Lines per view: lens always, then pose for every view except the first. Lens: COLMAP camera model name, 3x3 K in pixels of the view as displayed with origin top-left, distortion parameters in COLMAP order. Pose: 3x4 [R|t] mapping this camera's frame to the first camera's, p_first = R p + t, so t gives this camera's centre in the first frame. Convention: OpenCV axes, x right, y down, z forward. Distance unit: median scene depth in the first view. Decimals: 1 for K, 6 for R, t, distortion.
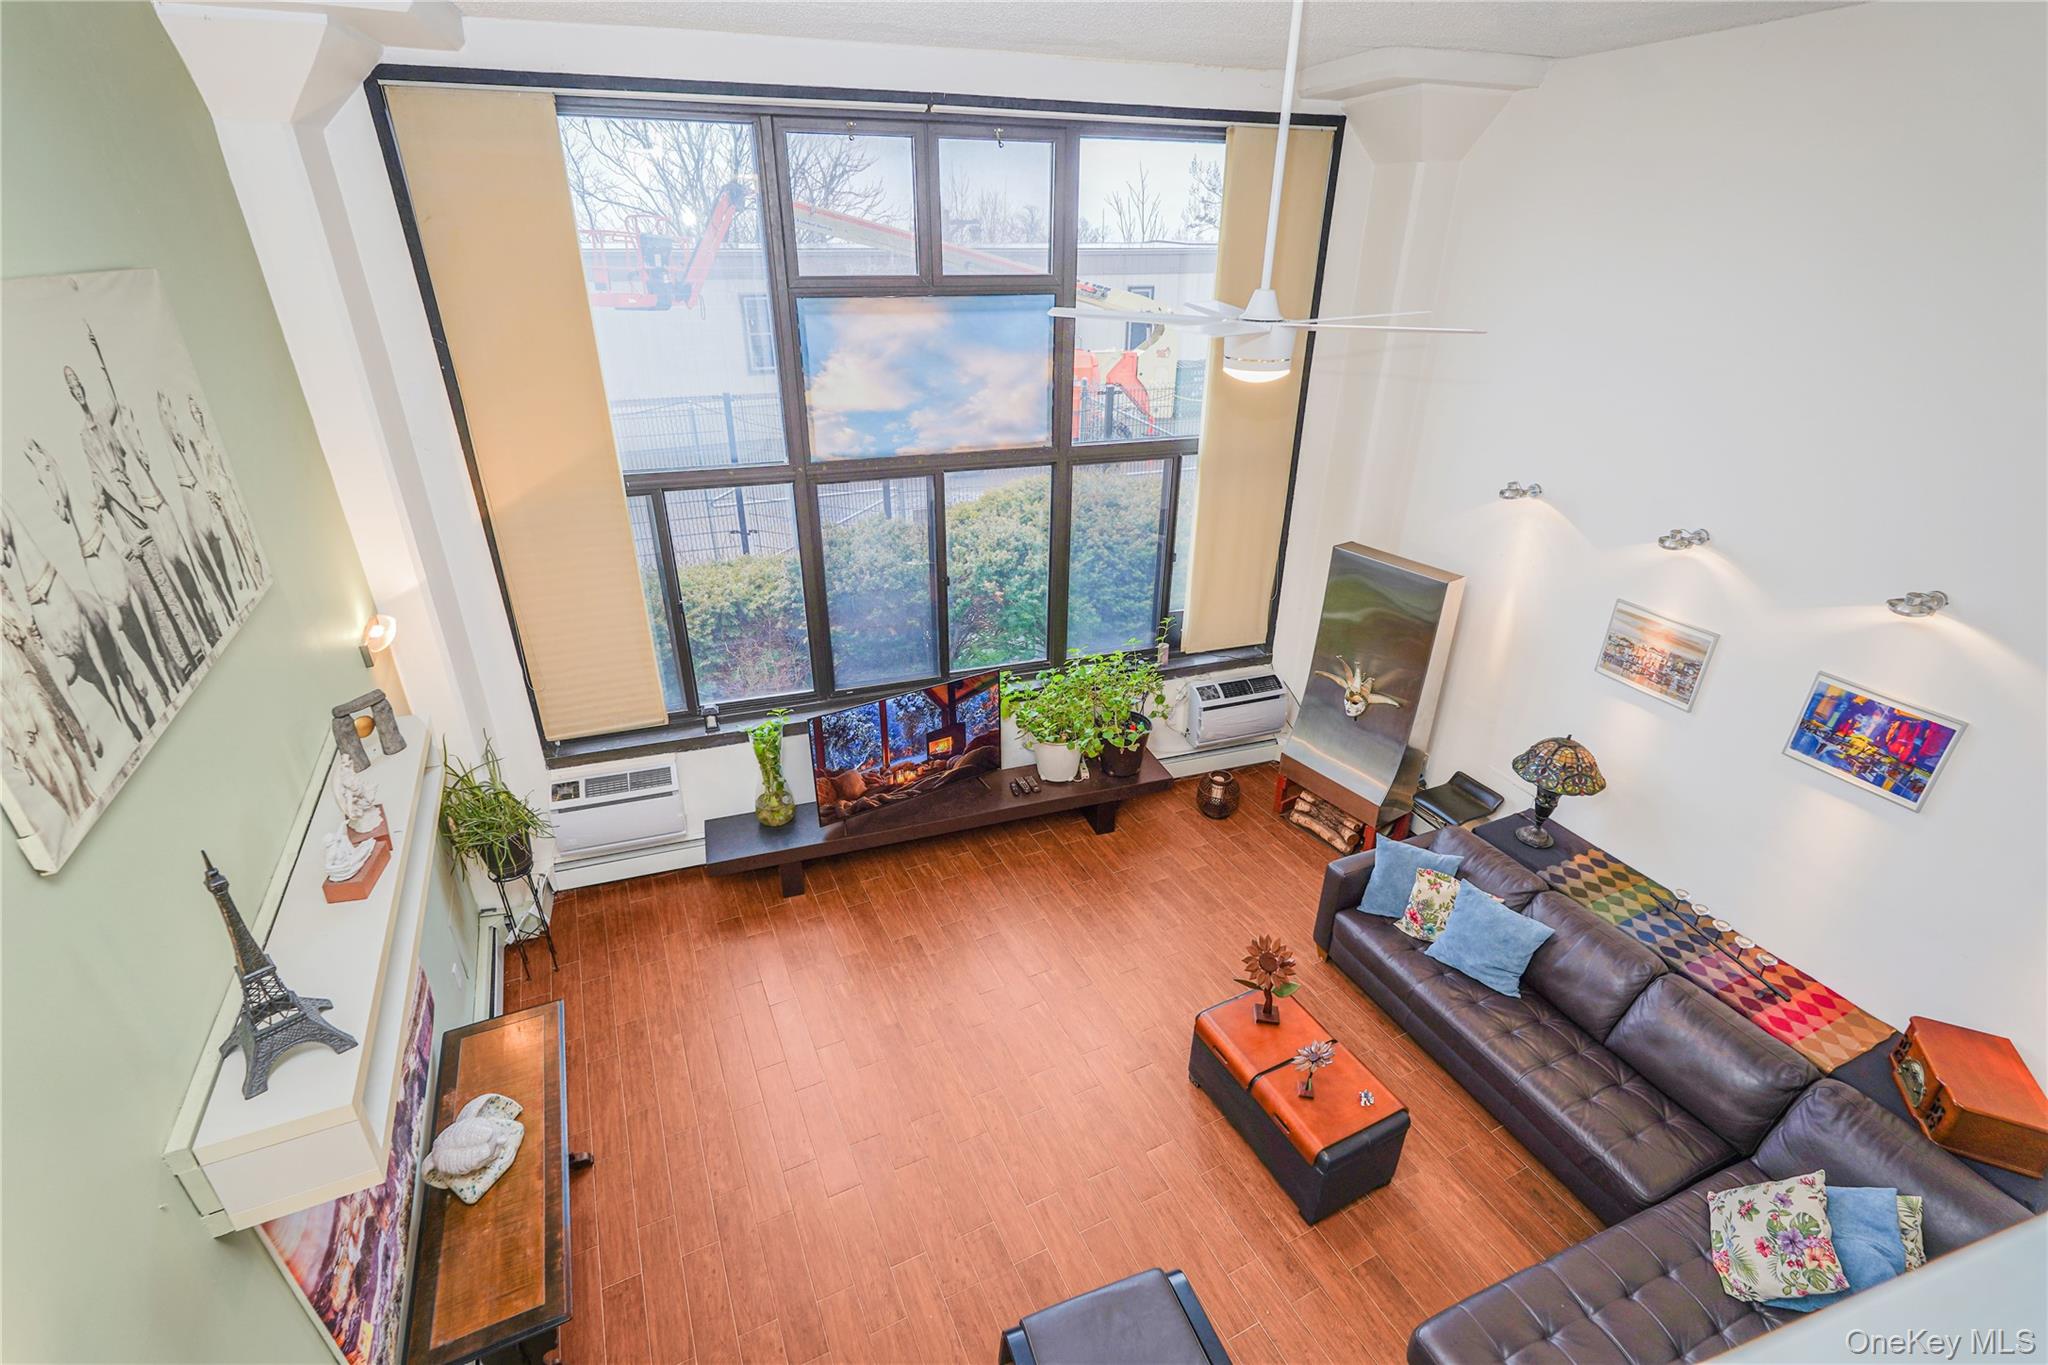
lens RADIAL K [[902.9, 0, 1031.0], [0, 902.9, 688.1], [0, 0, 1]] dist [-0.018351, 0.013301]
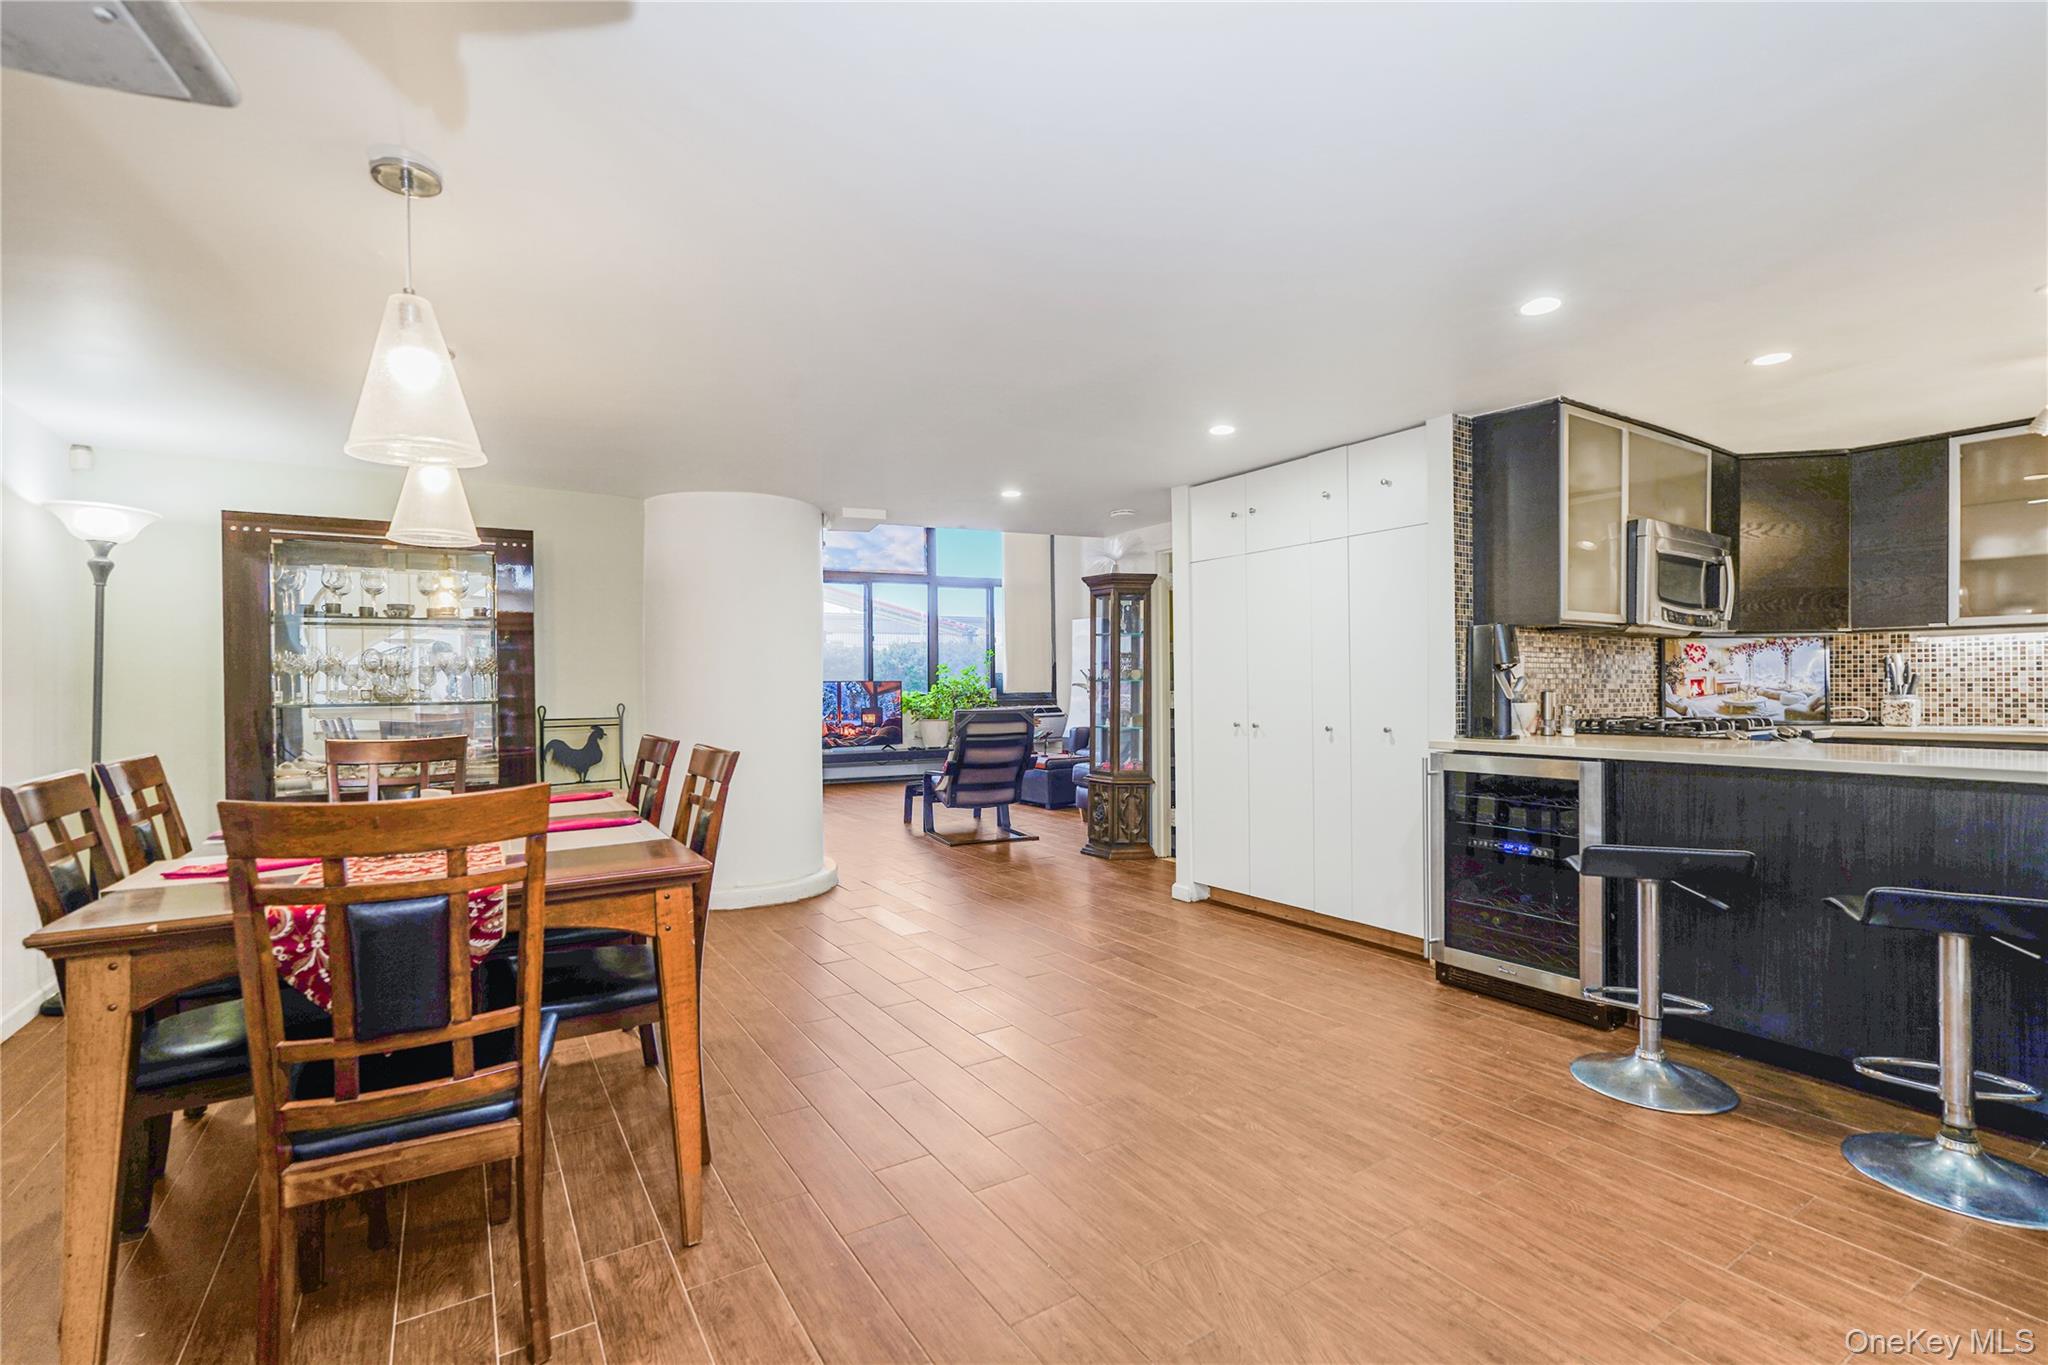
lens RADIAL K [[912.3, 0, 1019.0], [0, 912.3, 688.8], [0, 0, 1]] dist [-0.021252, 0.010677]
pose [[0.994246, -0.018966, 0.105431, 0.007902], [0.063886, 0.895002, -0.441464, 0.950526], [-0.085988, 0.445660, 0.891063, -0.768445]]
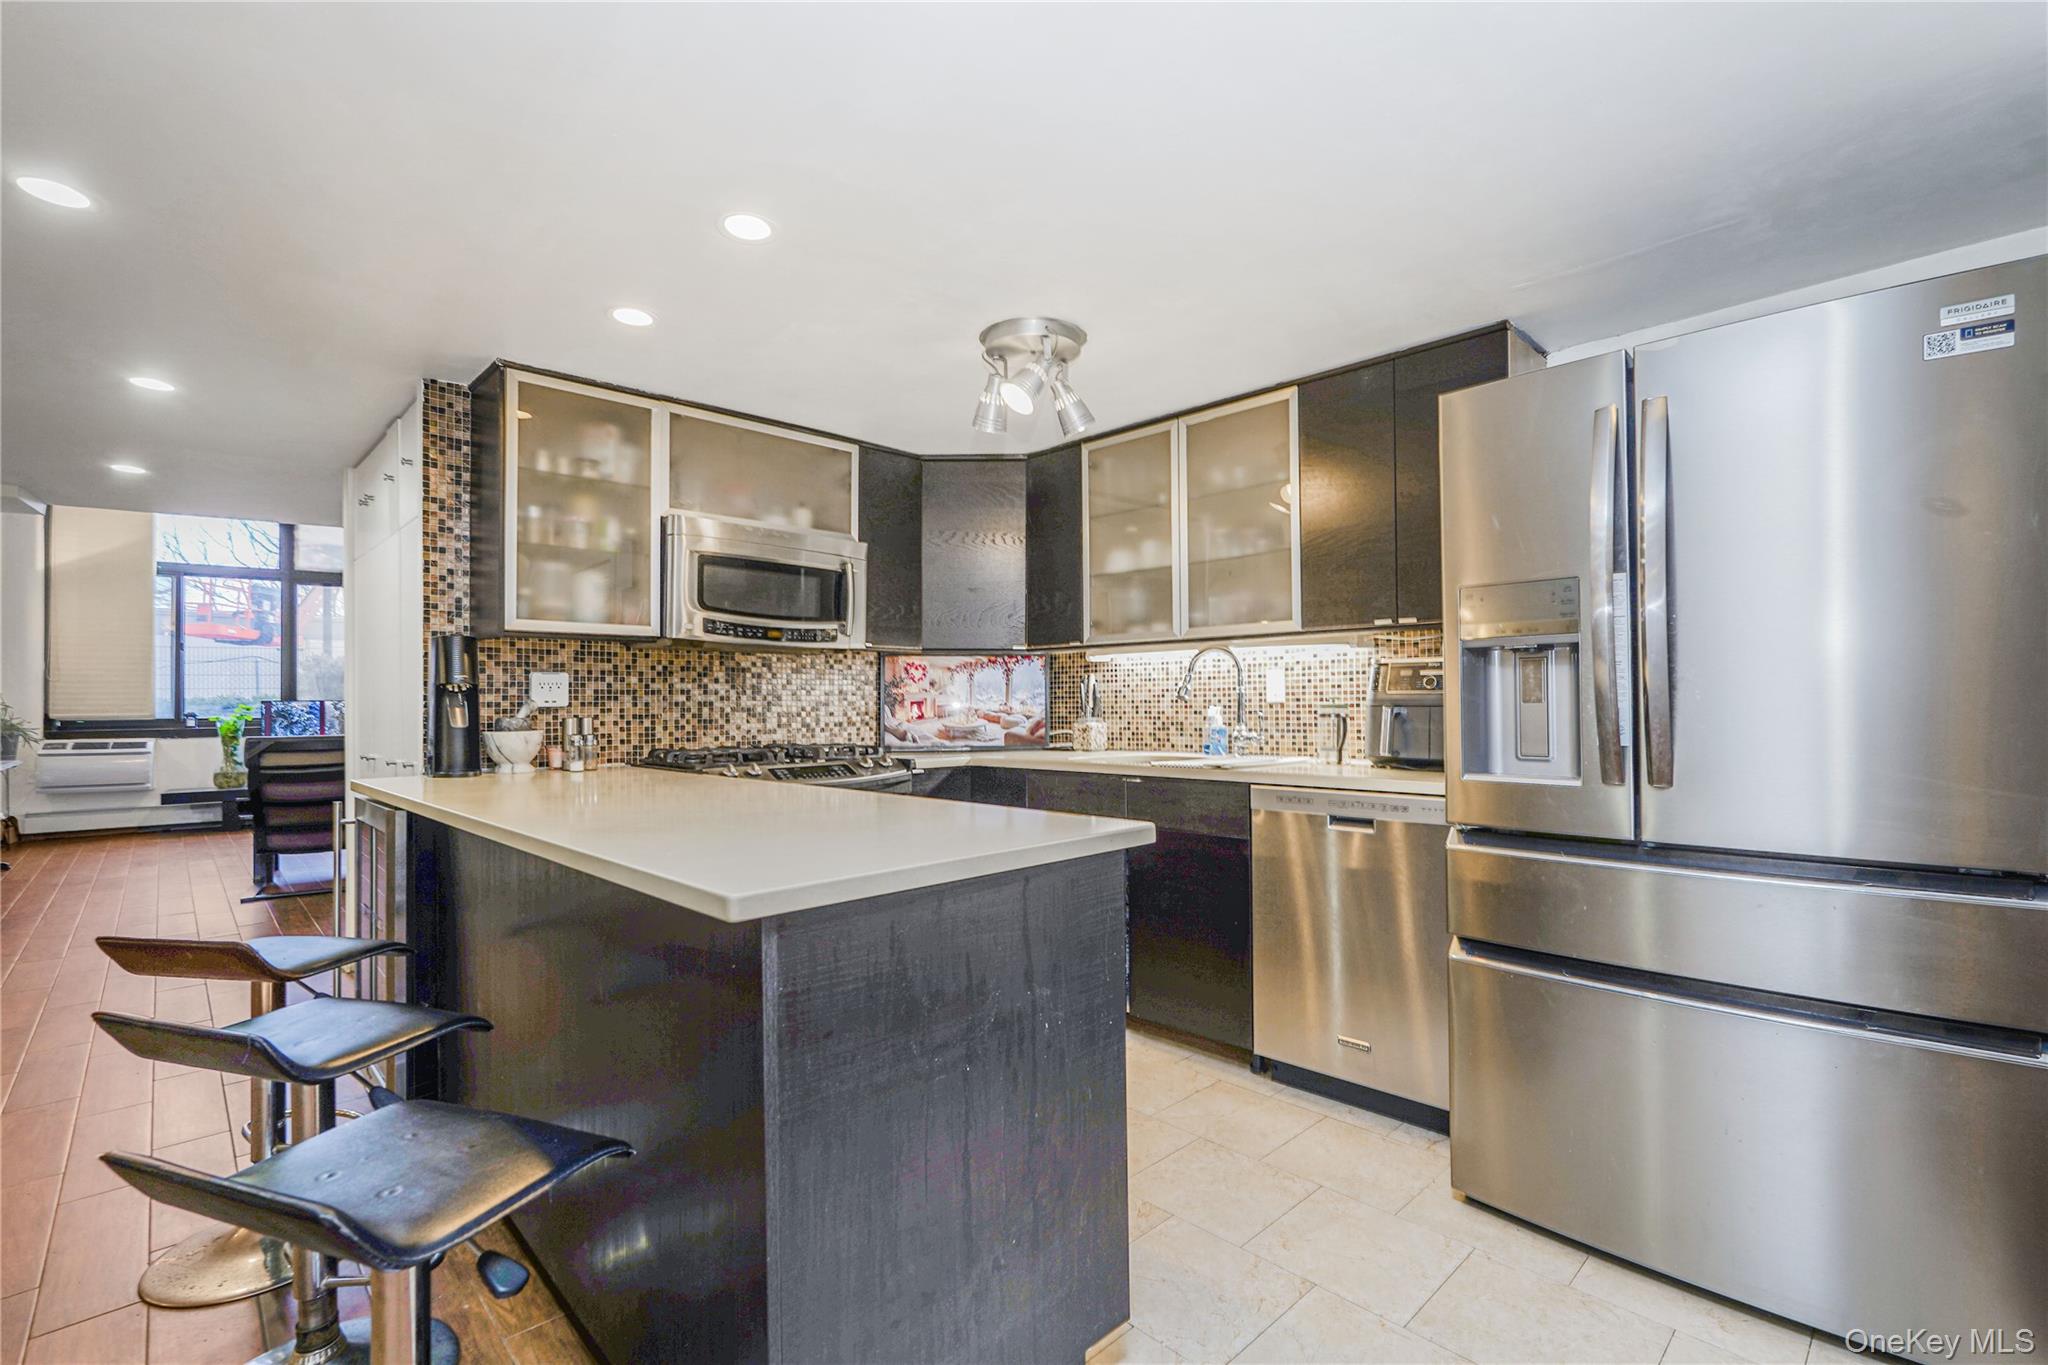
lens RADIAL K [[907.9, 0, 1026.4], [0, 907.9, 694.3], [0, 0, 1]] dist [-0.019109, 0.009777]
pose [[0.952569, -0.016806, 0.303859, 0.585505], [0.152876, 0.889773, -0.430039, 0.952575], [-0.263138, 0.456095, 0.850139, -0.759760]]
